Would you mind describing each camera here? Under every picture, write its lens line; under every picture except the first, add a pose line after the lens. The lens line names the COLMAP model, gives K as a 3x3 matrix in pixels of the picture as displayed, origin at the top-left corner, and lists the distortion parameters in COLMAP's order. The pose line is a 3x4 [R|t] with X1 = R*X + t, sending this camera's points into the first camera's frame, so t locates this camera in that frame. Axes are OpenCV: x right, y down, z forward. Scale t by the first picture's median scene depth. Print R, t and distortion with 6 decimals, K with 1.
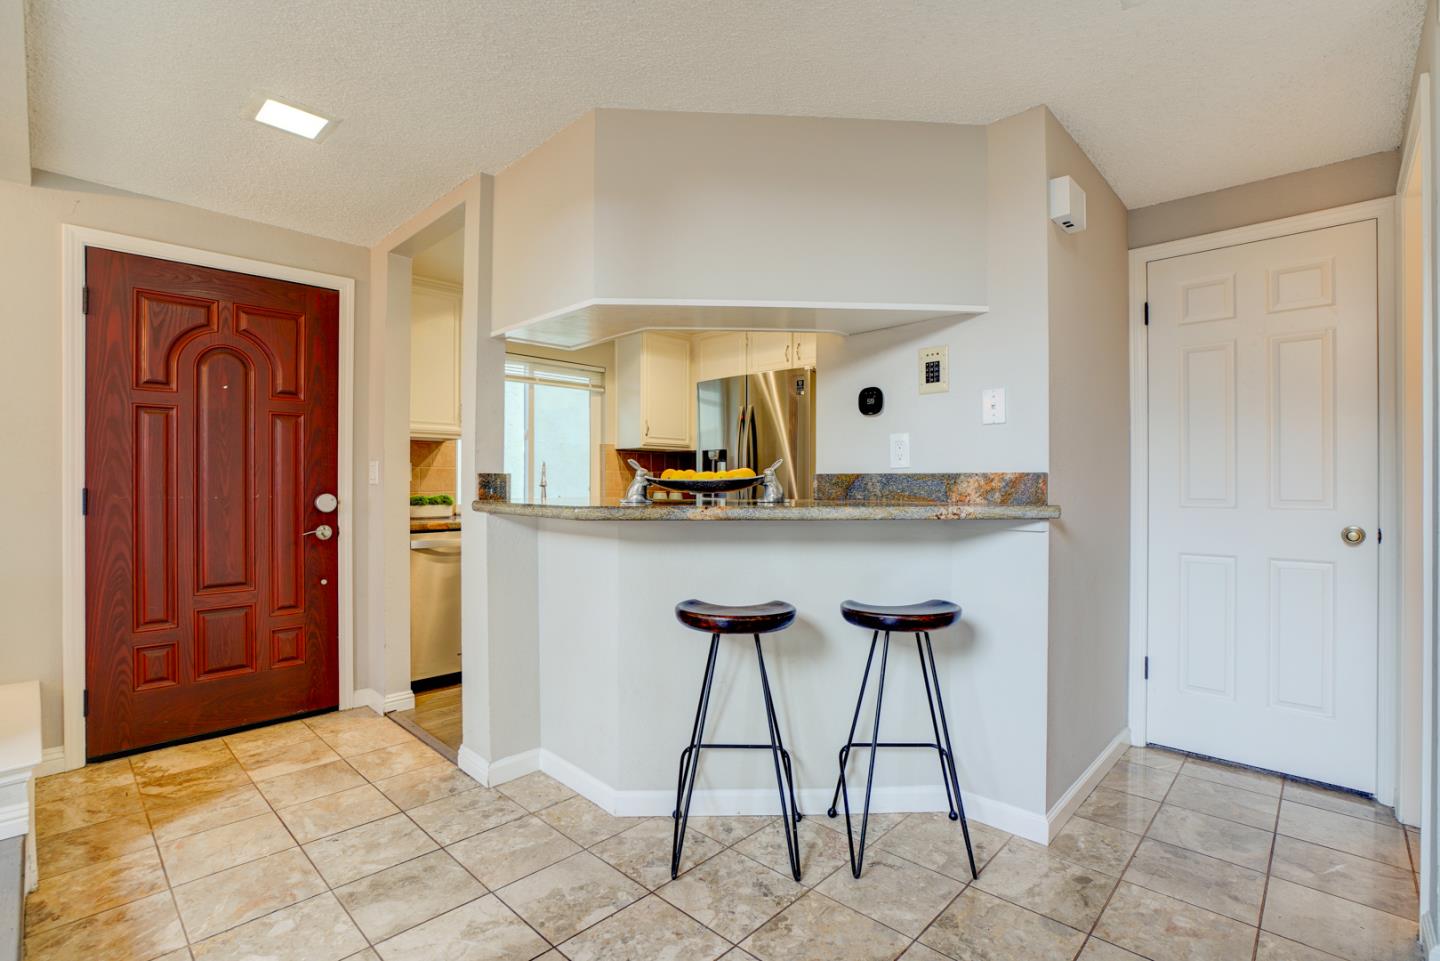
lens RADIAL K [[661.2, 0, 707.6], [0, 661.2, 483.0], [0, 0, 1]] dist [-0.032773, 0.006271]
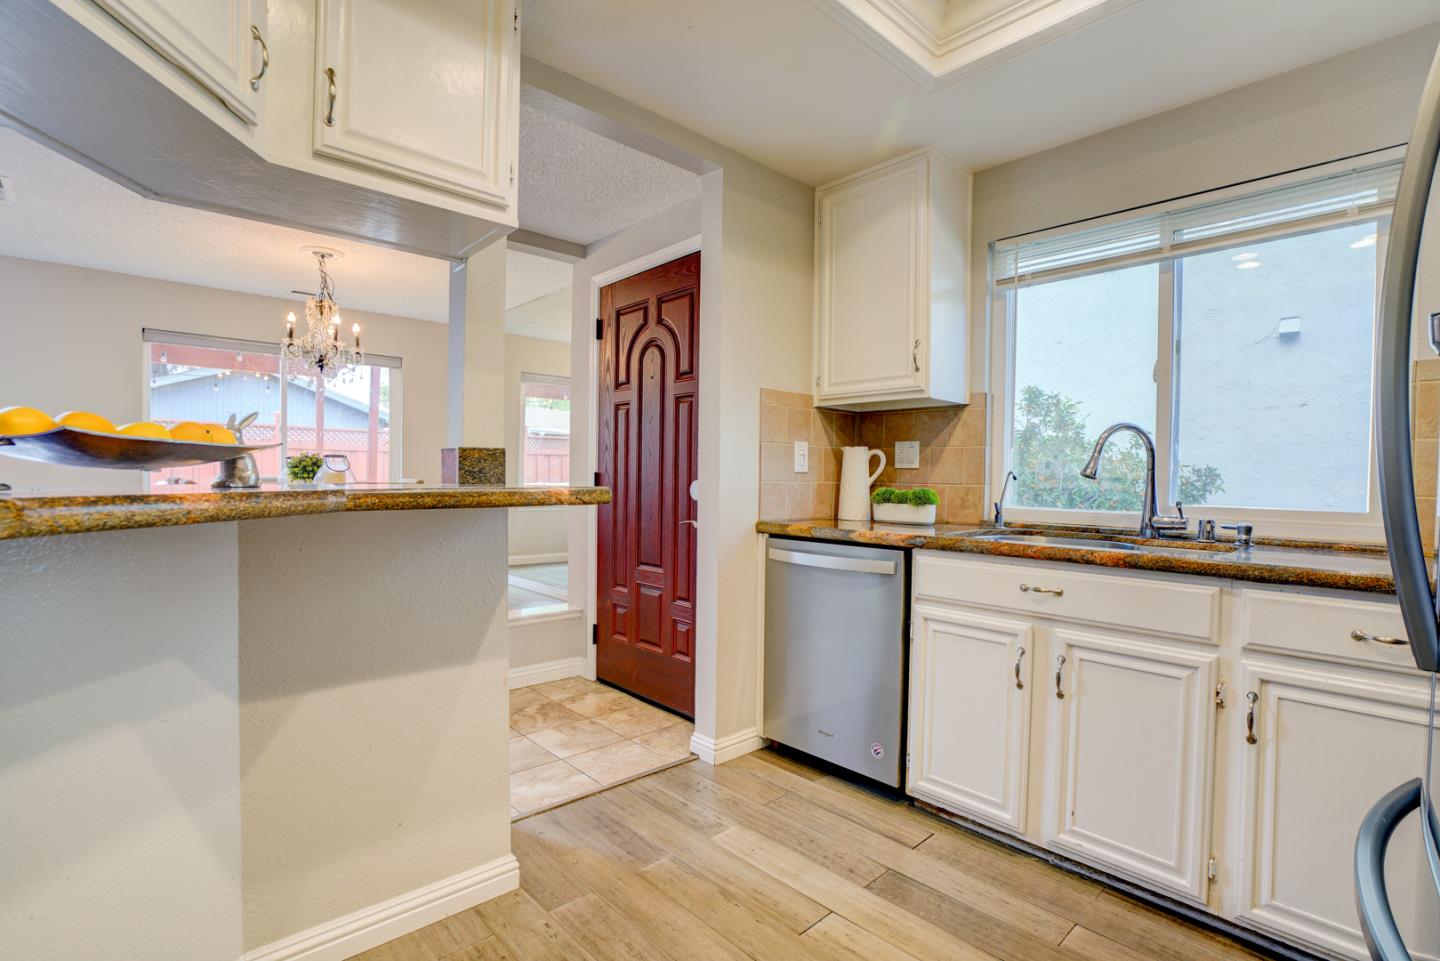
lens RADIAL K [[682.4, 0, 709.6], [0, 682.4, 479.5], [0, 0, 1]] dist [-0.023001, 0.000798]
pose [[-0.051151, 0.005384, -0.998676, 0.279453], [-0.013314, 0.999893, 0.006073, 0.008087], [0.998602, 0.013607, -0.051074, 0.865684]]
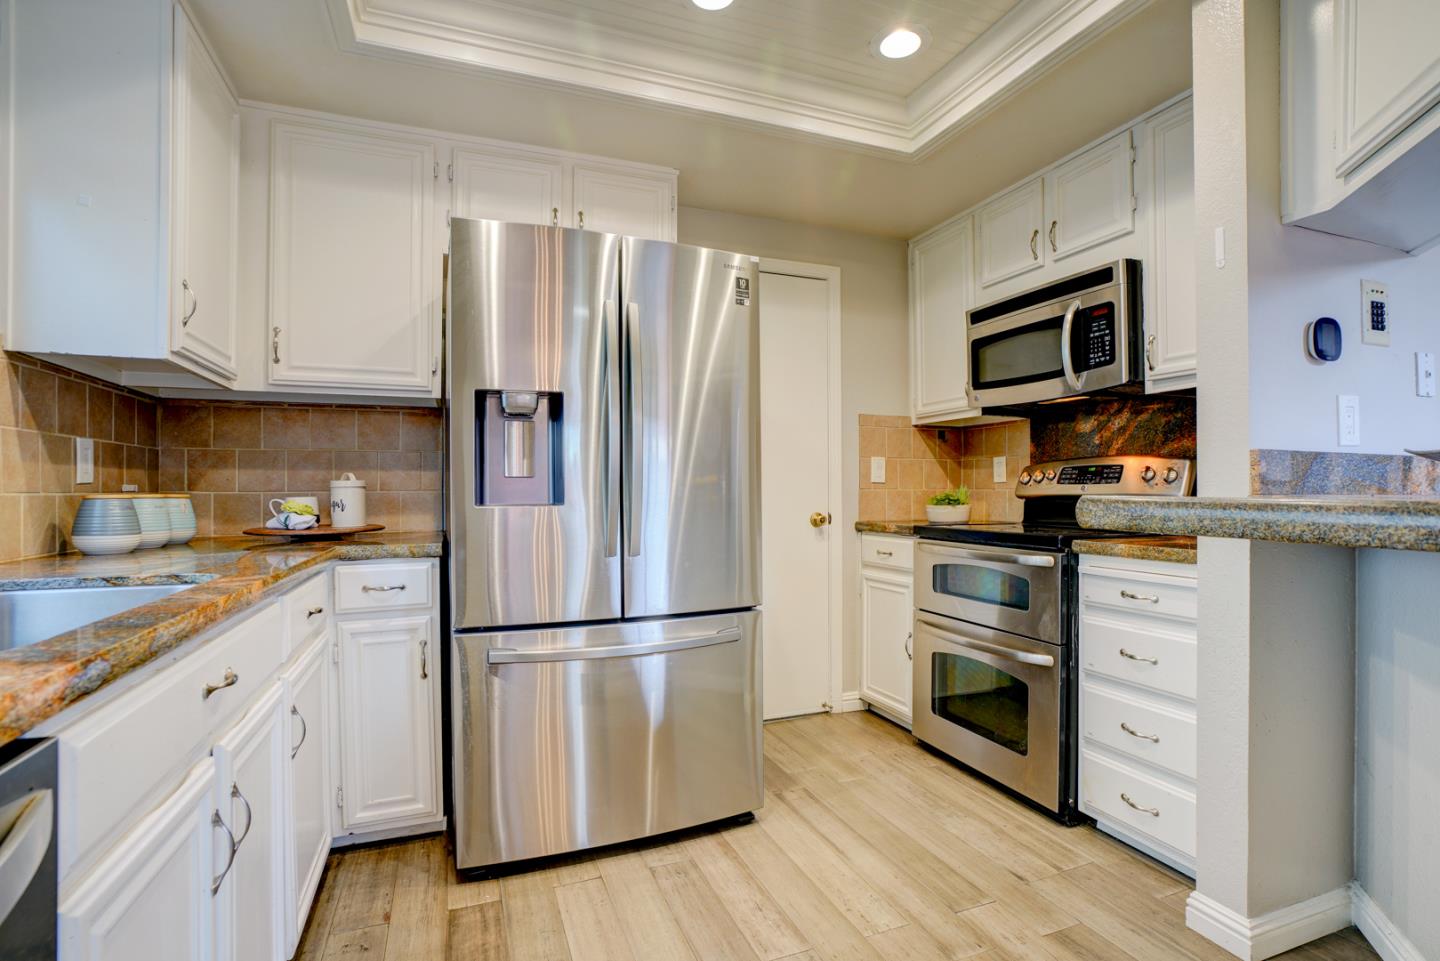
lens RADIAL K [[682.4, 0, 727.0], [0, 682.4, 487.5], [0, 0, 1]] dist [-0.023001, 0.000798]
pose [[0.421494, 0.002618, 0.906827, -0.372962], [-0.000632, 0.999996, -0.002593, 0.014052], [-0.906831, 0.000520, 0.421494, 0.803154]]
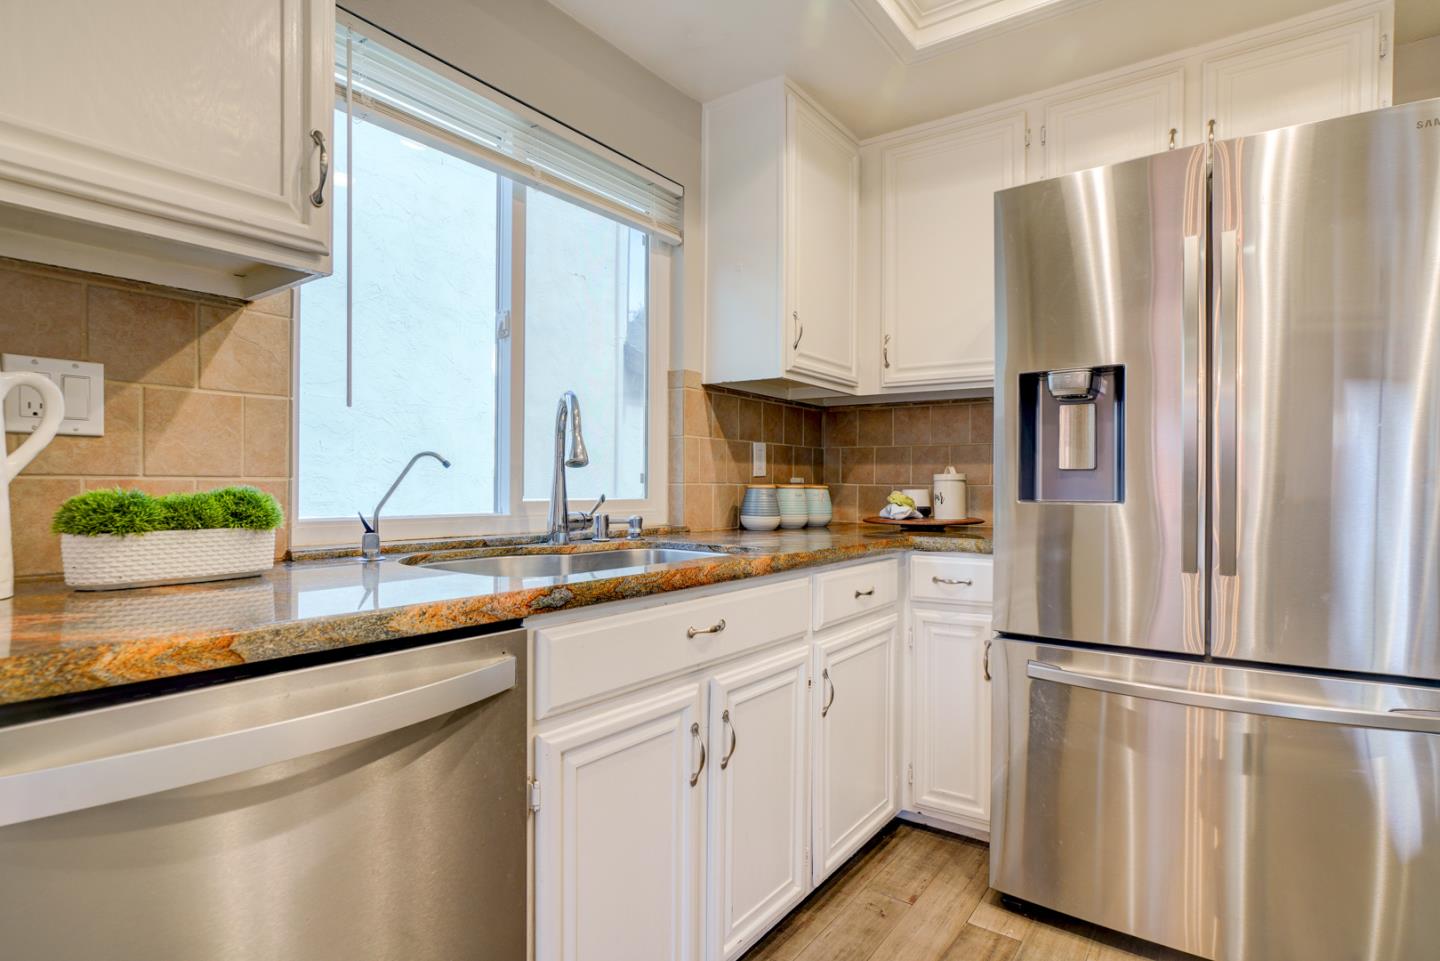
lens RADIAL K [[758.0, 0, 729.3], [0, 758.0, 486.2], [0, 0, 1]] dist [-0.012984, 0.005054]
pose [[0.988972, 0.007614, 0.147907, -0.265056], [-0.009010, 0.999921, 0.008766, 0.013273], [-0.147829, -0.010002, 0.988962, 0.707967]]
